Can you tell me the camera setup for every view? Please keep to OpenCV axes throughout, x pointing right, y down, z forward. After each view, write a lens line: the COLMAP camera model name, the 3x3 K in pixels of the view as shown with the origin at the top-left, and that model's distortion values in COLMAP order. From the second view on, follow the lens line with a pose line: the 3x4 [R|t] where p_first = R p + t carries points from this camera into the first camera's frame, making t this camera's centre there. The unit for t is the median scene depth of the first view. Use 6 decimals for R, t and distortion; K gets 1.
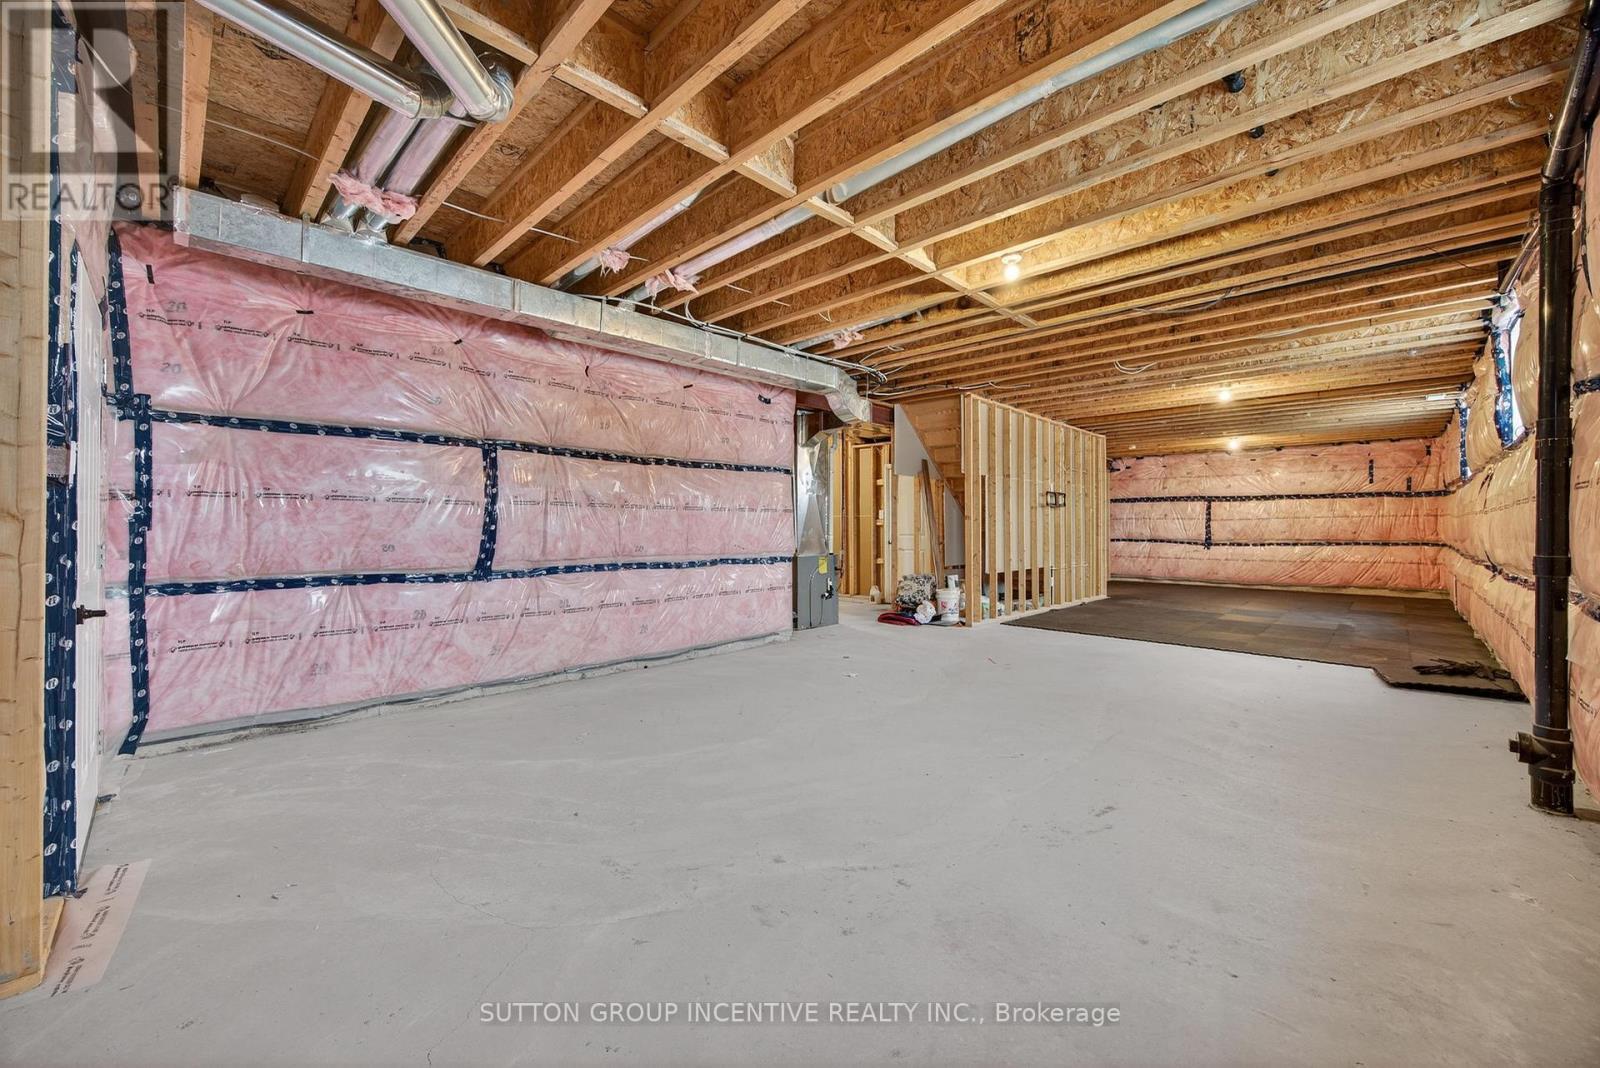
lens RADIAL K [[619.1, 0, 794.5], [0, 619.1, 528.0], [0, 0, 1]] dist [-0.020122, 0.007202]
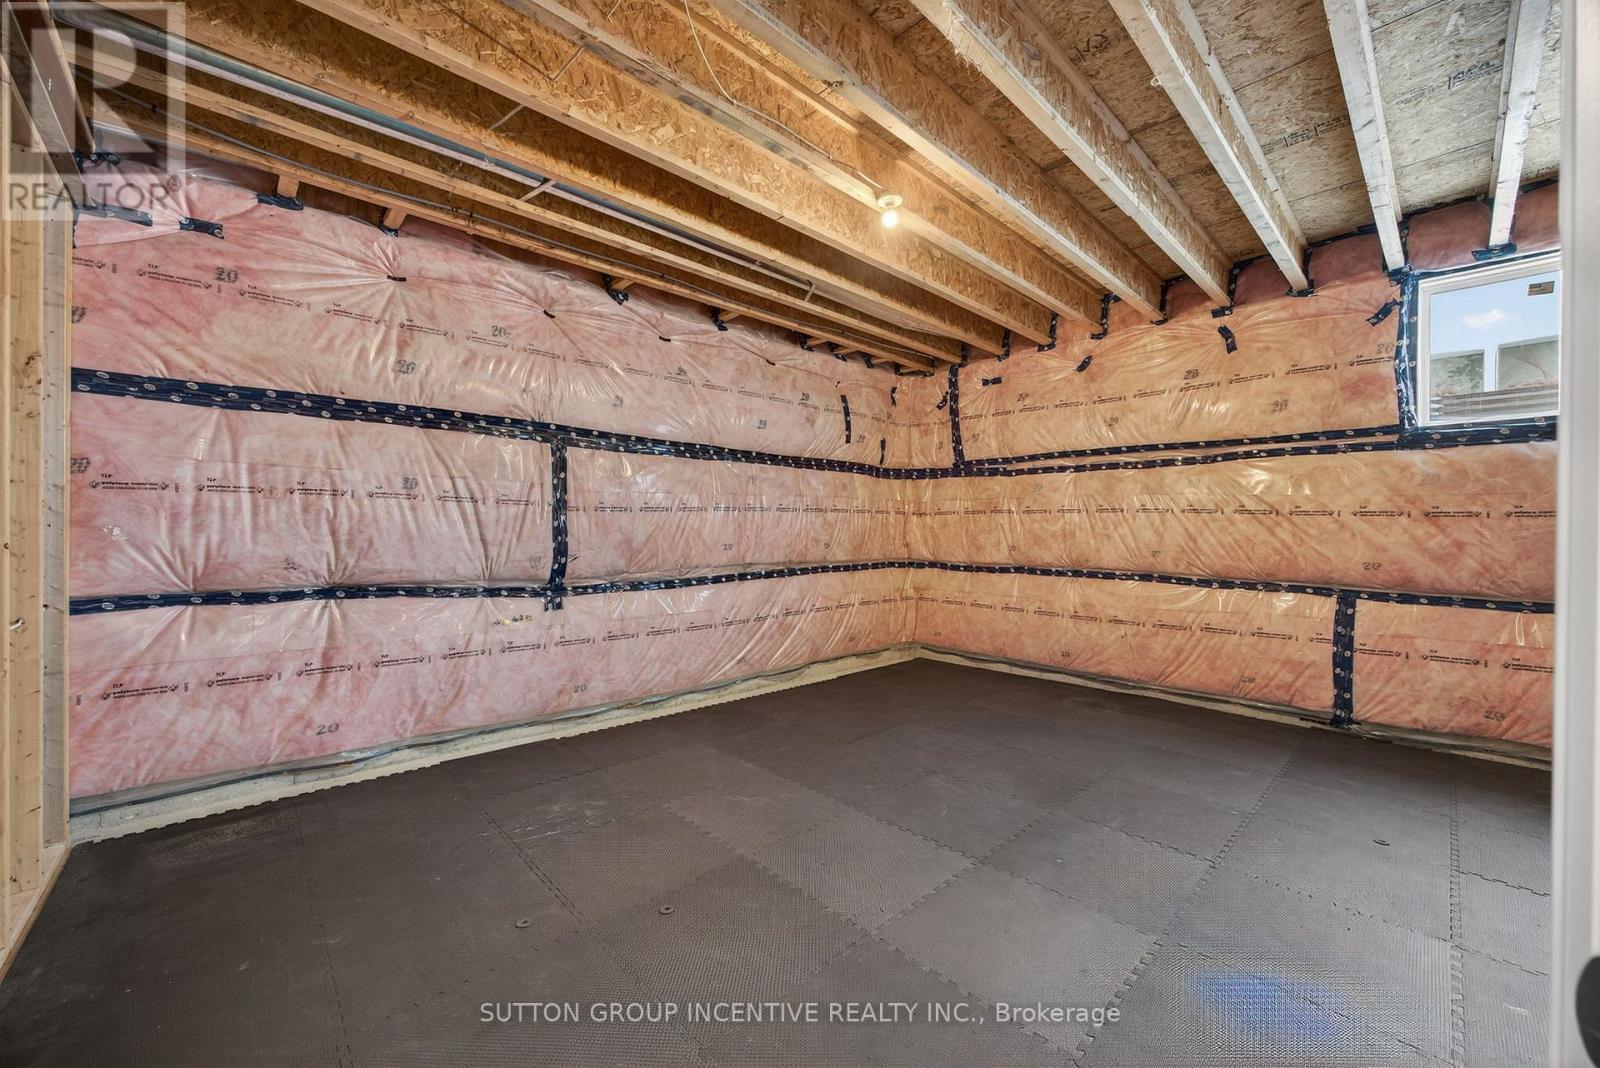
lens RADIAL K [[619.1, 0, 798.4], [0, 619.1, 528.1], [0, 0, 1]] dist [-0.020122, 0.007202]
pose [[0.042636, 0.007025, 0.999066, 0.404277], [-0.005107, 0.999964, -0.006813, -0.002126], [-0.999078, -0.004812, 0.042670, 0.911603]]
